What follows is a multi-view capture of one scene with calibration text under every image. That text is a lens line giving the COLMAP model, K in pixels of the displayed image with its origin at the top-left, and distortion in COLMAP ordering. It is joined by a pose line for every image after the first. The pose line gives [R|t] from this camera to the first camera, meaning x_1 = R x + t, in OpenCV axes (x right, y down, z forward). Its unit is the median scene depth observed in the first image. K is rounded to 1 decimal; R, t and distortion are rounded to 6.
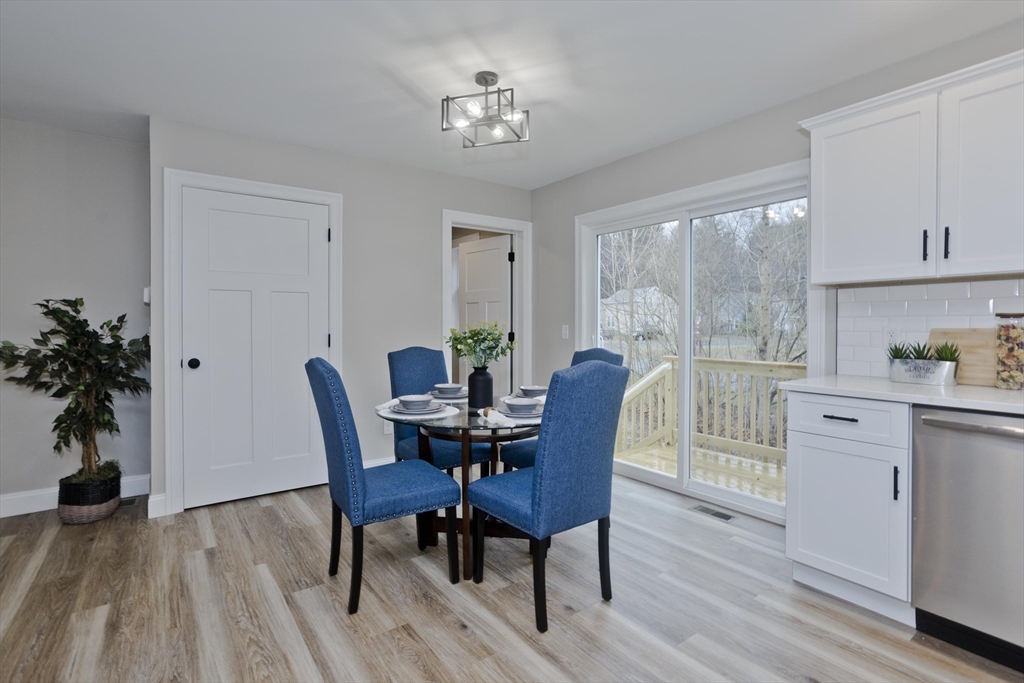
lens RADIAL K [[500.2, 0, 510.6], [0, 500.2, 328.2], [0, 0, 1]] dist [-0.044258, 0.024665]
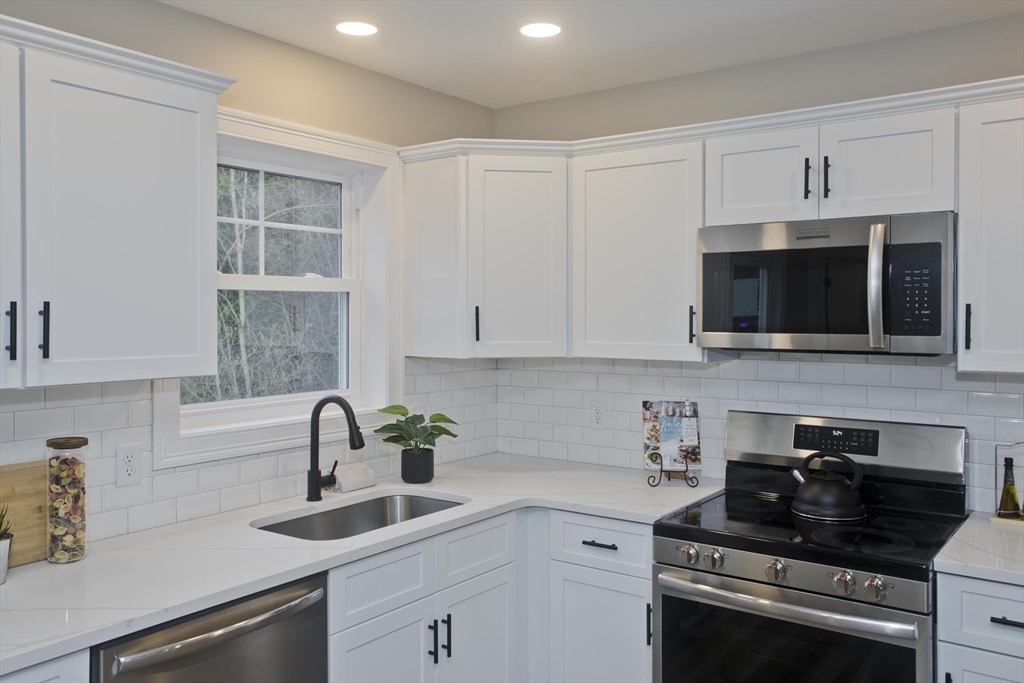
lens RADIAL K [[845.2, 0, 509.2], [0, 845.2, 315.0], [0, 0, 1]] dist [0.013910, 0.018740]
pose [[-0.301631, -0.003200, 0.953419, -0.162535], [0.006479, 0.999964, 0.005406, -0.167308], [-0.953403, 0.007808, -0.301599, 0.687971]]
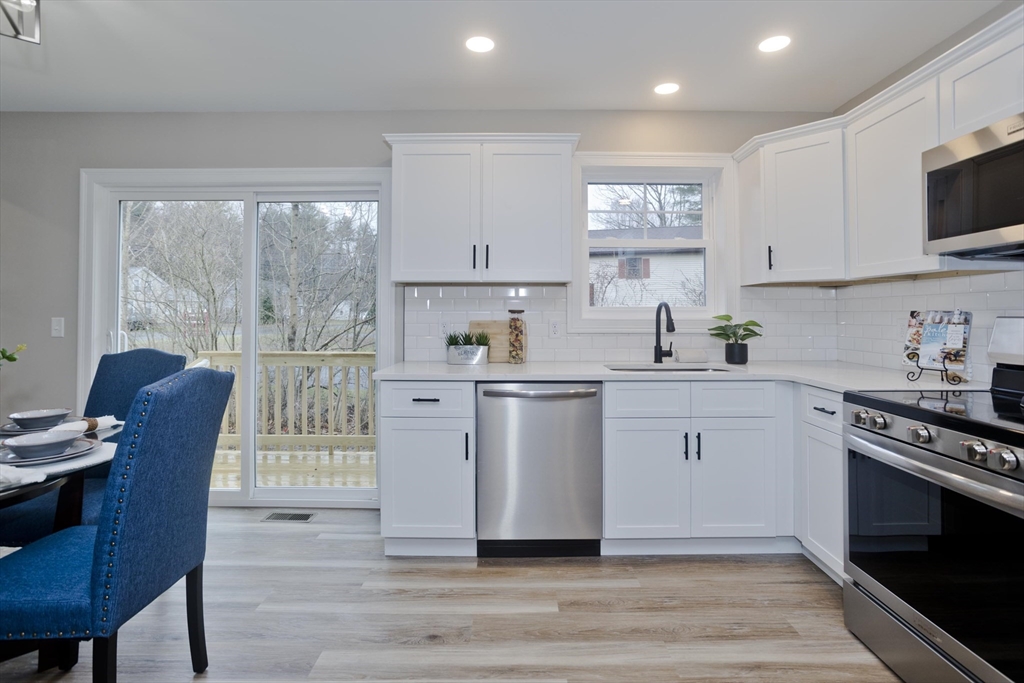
lens RADIAL K [[500.2, 0, 515.8], [0, 500.2, 303.1], [0, 0, 1]] dist [-0.044258, 0.024665]
pose [[0.591919, 0.018013, 0.805796, -0.137256], [0.003820, 0.999676, -0.025154, -0.012172], [-0.805988, 0.017967, 0.591659, 0.118998]]
